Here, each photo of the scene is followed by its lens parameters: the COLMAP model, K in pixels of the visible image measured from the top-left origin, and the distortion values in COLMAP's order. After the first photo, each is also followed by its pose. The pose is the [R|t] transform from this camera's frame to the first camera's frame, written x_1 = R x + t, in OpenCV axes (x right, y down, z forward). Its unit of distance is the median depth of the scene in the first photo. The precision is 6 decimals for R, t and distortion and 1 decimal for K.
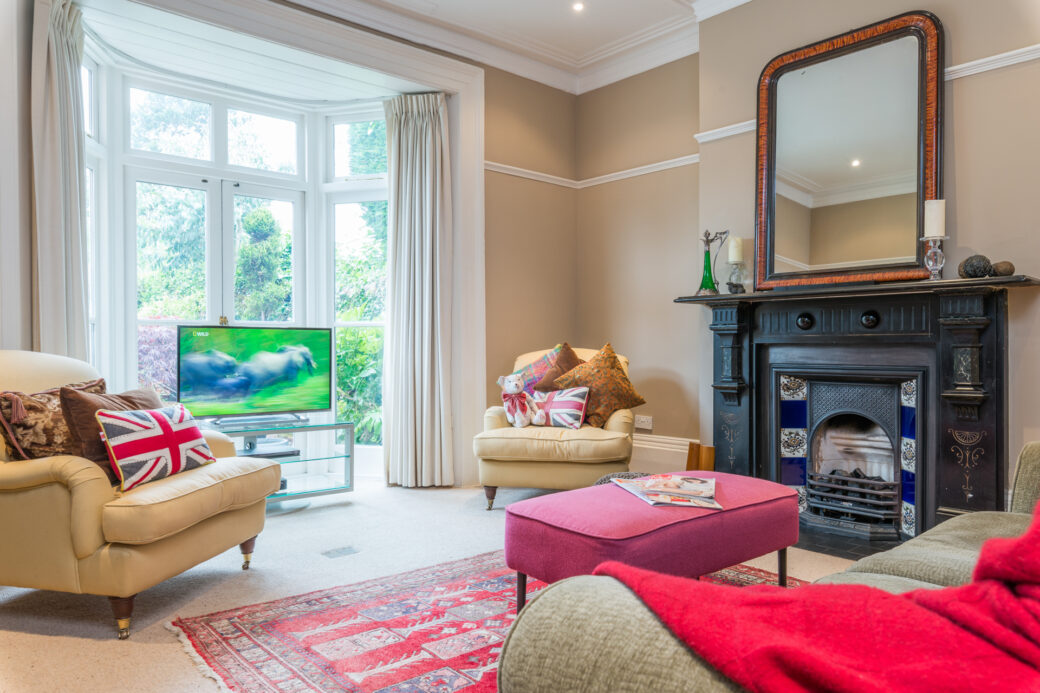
lens RADIAL K [[697.9, 0, 521.0], [0, 697.9, 349.8], [0, 0, 1]] dist [-0.000450, -0.002188]
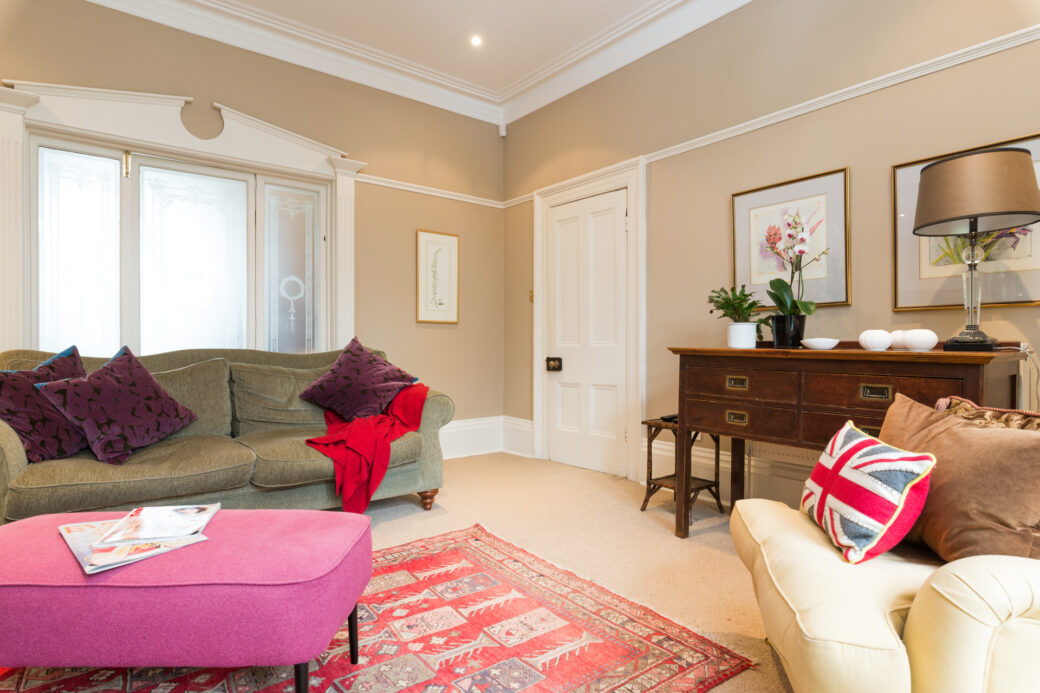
lens RADIAL K [[560.0, 0, 517.7], [0, 560.0, 346.9], [0, 0, 1]] dist [-0.004507, -0.001992]
pose [[-0.997963, 0.001321, 0.063779, -0.255340], [0.001894, 0.999958, 0.008918, -0.008524], [-0.063765, 0.009021, -0.997924, 1.715937]]
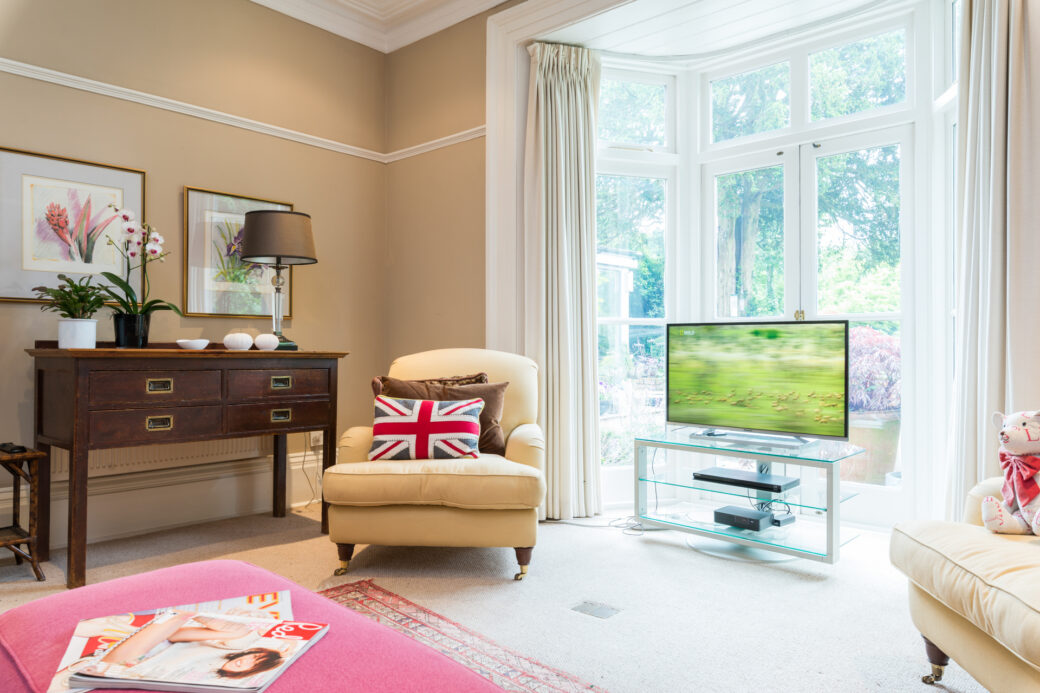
lens RADIAL K [[697.9, 0, 518.8], [0, 697.9, 345.4], [0, 0, 1]] dist [-0.000450, -0.002188]
pose [[0.100372, -0.002156, -0.994948, 0.697648], [-0.007679, 0.999966, -0.002942, -0.003375], [0.994920, 0.007936, 0.100352, 1.142428]]
